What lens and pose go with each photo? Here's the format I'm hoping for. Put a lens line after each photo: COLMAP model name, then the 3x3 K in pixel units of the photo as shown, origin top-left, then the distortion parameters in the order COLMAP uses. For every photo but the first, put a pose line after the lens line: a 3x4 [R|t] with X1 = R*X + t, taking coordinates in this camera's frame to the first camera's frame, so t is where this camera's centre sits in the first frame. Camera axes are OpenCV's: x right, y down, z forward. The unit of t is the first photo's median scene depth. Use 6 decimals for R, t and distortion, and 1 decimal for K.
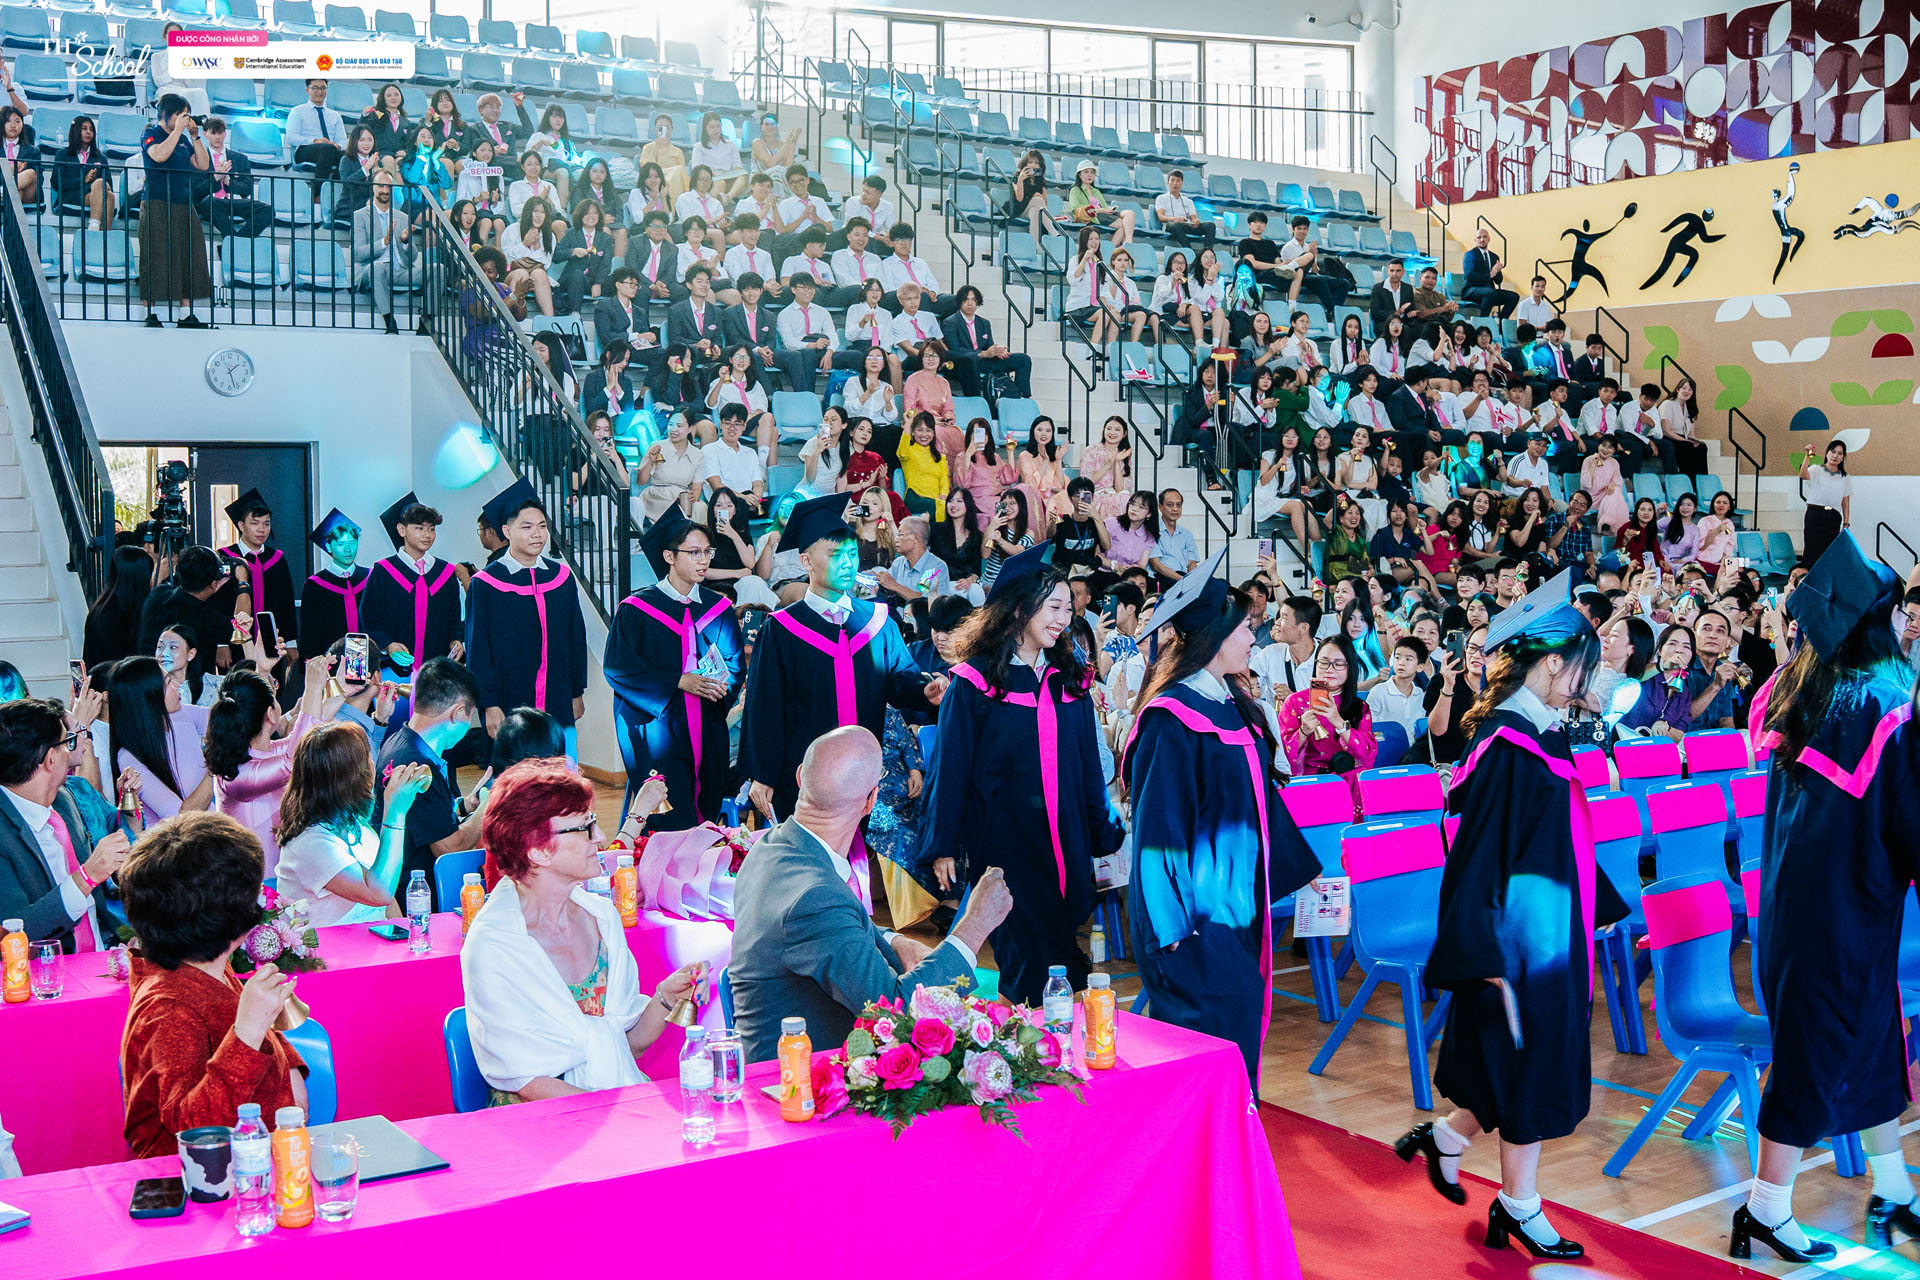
lens RADIAL K [[2002.7, 0, 960.0], [0, 2002.7, 640.0], [0, 0, 1]] dist [-0.142290, 0.017865]
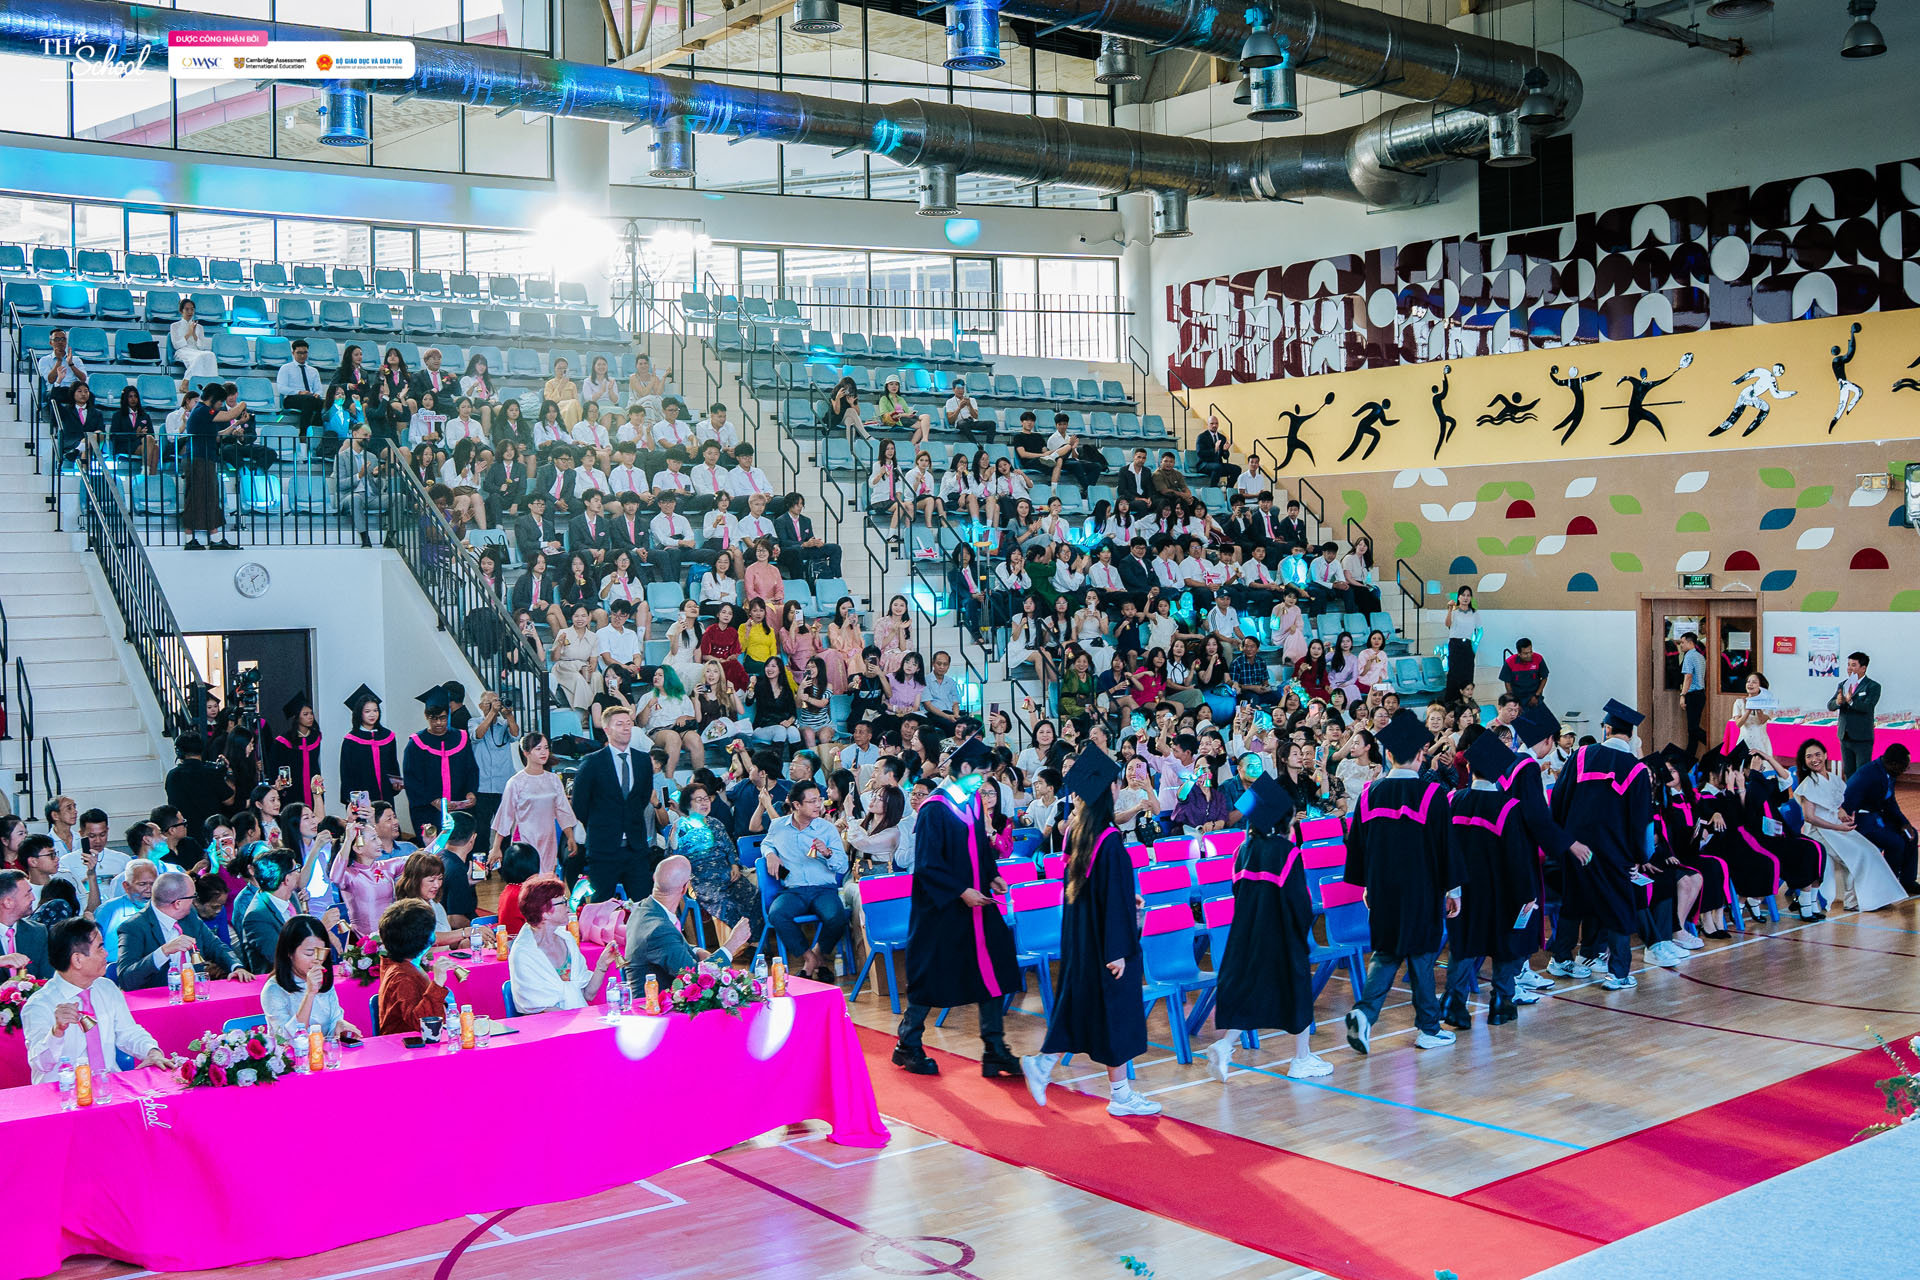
lens RADIAL K [[2002.7, 0, 960.0], [0, 2002.7, 640.0], [0, 0, 1]] dist [-0.142290, 0.017865]
pose [[0.998225, -0.017404, 0.056961, 0.036375], [0.019433, 0.999189, -0.035254, -0.029258], [-0.056301, 0.036299, 0.997754, -0.329306]]
